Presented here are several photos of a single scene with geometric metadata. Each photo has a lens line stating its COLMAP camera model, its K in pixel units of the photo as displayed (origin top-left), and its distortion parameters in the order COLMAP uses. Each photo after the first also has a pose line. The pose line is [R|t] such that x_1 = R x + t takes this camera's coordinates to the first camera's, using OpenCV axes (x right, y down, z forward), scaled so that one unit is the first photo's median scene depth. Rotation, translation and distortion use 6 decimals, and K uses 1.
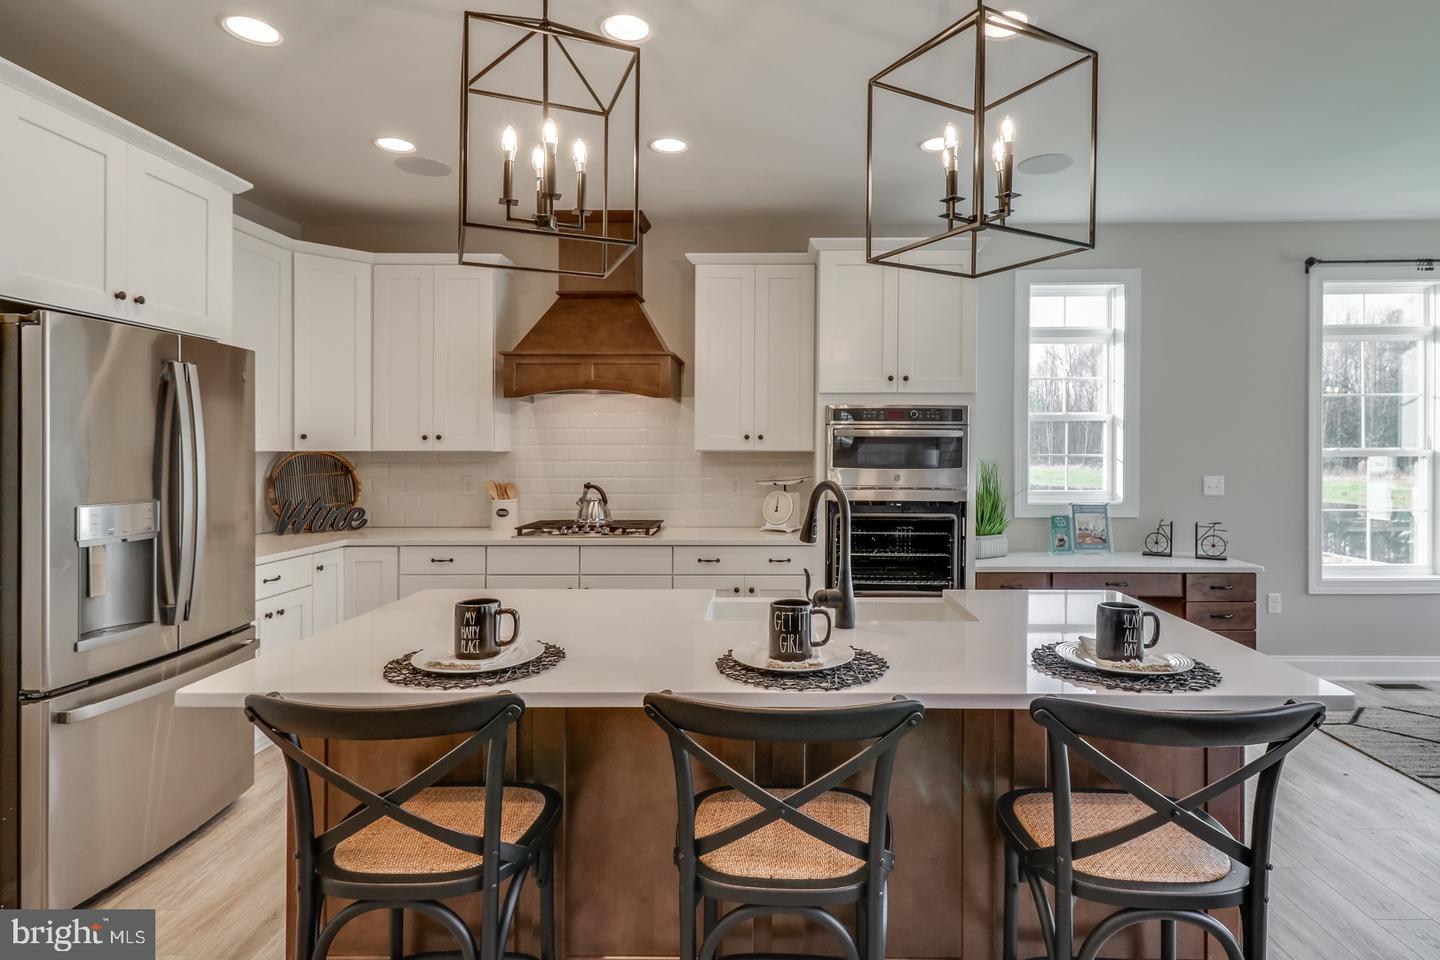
lens RADIAL K [[795.9, 0, 728.6], [0, 795.9, 451.6], [0, 0, 1]] dist [0.017183, -0.005221]
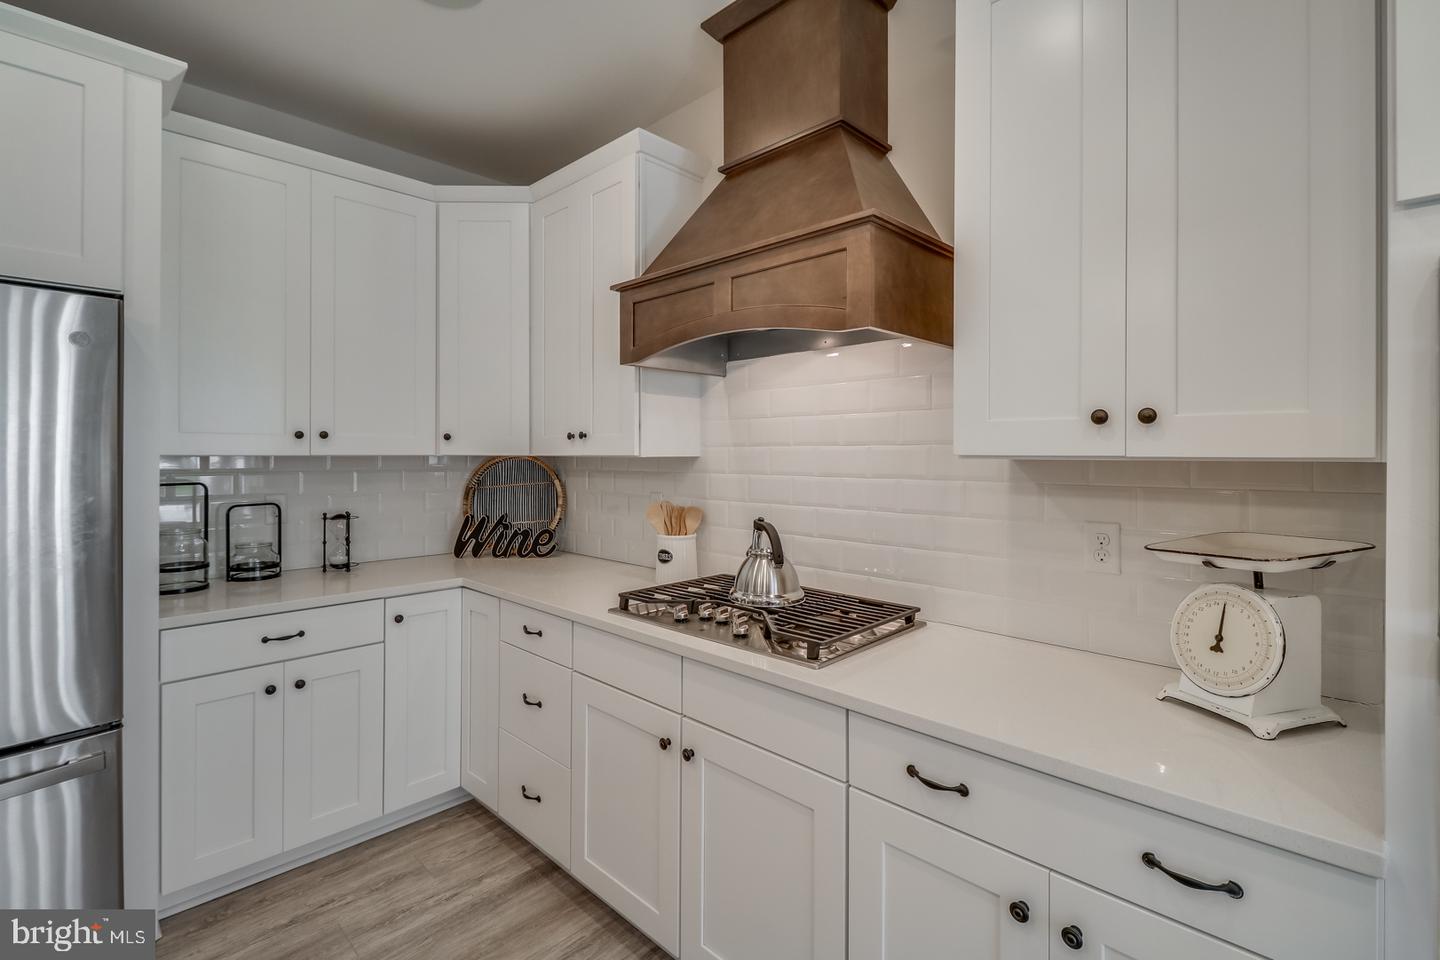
lens RADIAL K [[649.1, 0, 724.8], [0, 649.1, 452.9], [0, 0, 1]] dist [0.007486, -0.005852]
pose [[0.752812, -0.000397, -0.658236, 0.083679], [-0.002122, 0.999993, -0.003031, -0.001903], [0.658232, 0.003679, 0.752806, 0.675114]]
